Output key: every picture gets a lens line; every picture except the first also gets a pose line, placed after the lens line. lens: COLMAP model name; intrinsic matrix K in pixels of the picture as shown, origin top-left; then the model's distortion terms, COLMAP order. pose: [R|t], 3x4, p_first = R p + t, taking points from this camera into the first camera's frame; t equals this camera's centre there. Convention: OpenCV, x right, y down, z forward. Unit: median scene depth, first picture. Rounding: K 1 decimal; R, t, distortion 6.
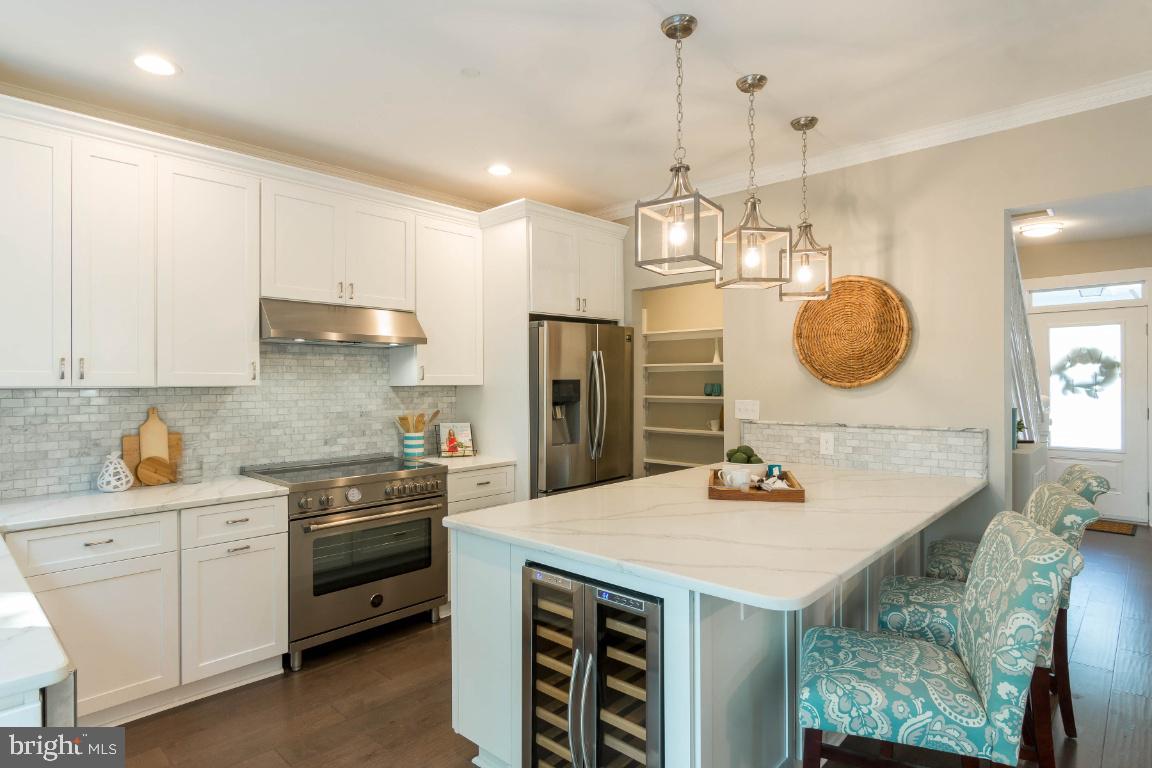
lens RADIAL K [[617.3, 0, 567.0], [0, 617.3, 385.3], [0, 0, 1]] dist [-0.003340, -0.000677]
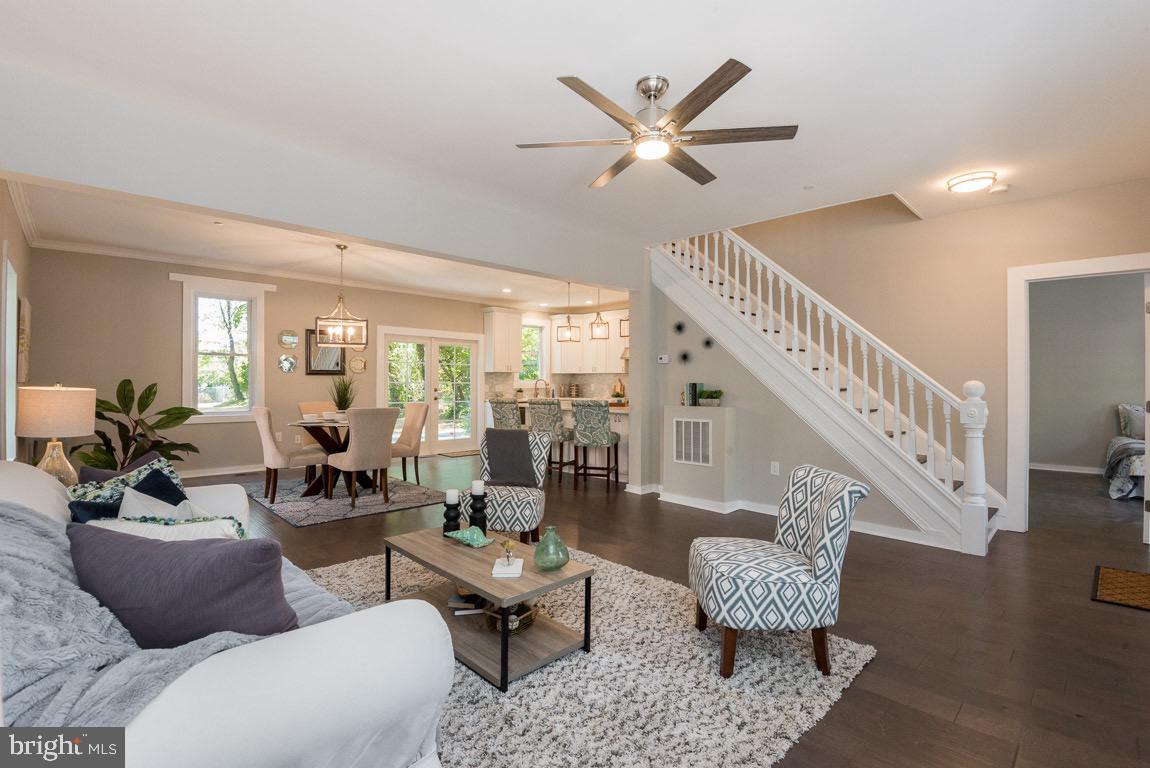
lens RADIAL K [[520.6, 0, 543.4], [0, 520.6, 379.4], [0, 0, 1]] dist [-0.001216, -0.000230]
pose [[-0.081408, 0.005593, -0.996665, 2.173651], [-0.008500, 0.999944, 0.006306, 0.020467], [0.996645, 0.008985, -0.081356, 0.670497]]
